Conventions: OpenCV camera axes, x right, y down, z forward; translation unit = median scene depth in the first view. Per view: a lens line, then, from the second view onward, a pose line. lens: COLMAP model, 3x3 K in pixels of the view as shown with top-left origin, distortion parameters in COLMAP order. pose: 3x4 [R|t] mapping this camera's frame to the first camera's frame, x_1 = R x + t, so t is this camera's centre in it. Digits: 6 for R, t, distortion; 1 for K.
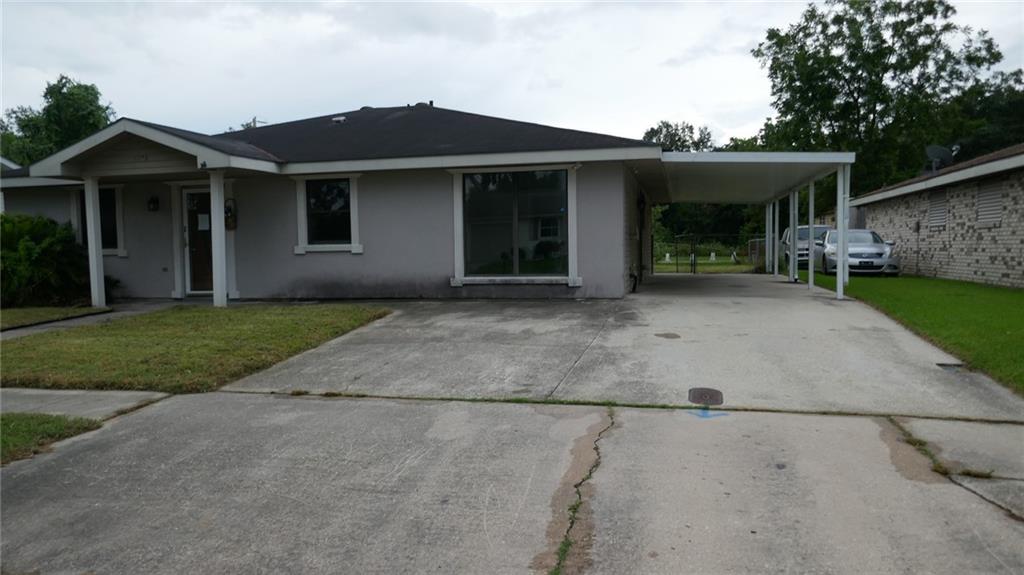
lens RADIAL K [[738.1, 0, 502.3], [0, 738.1, 310.6], [0, 0, 1]] dist [-0.039555, 0.018990]
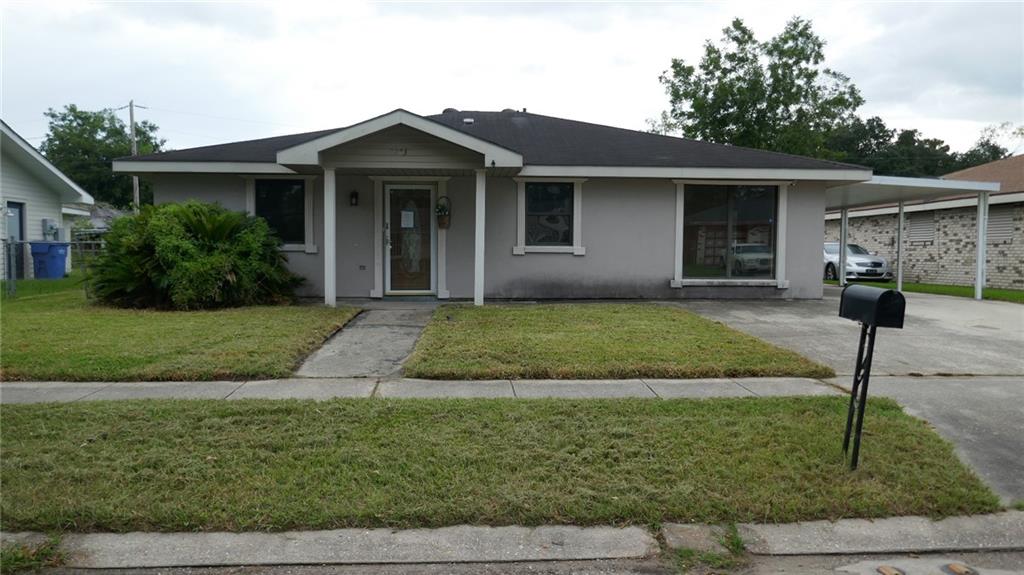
lens RADIAL K [[738.1, 0, 511.3], [0, 738.1, 289.4], [0, 0, 1]] dist [-0.039555, 0.018990]
pose [[0.960134, 0.006319, 0.279470, -0.562954], [0.003270, 0.999422, -0.033830, 0.005302], [-0.279522, 0.033395, 0.959558, 0.030063]]
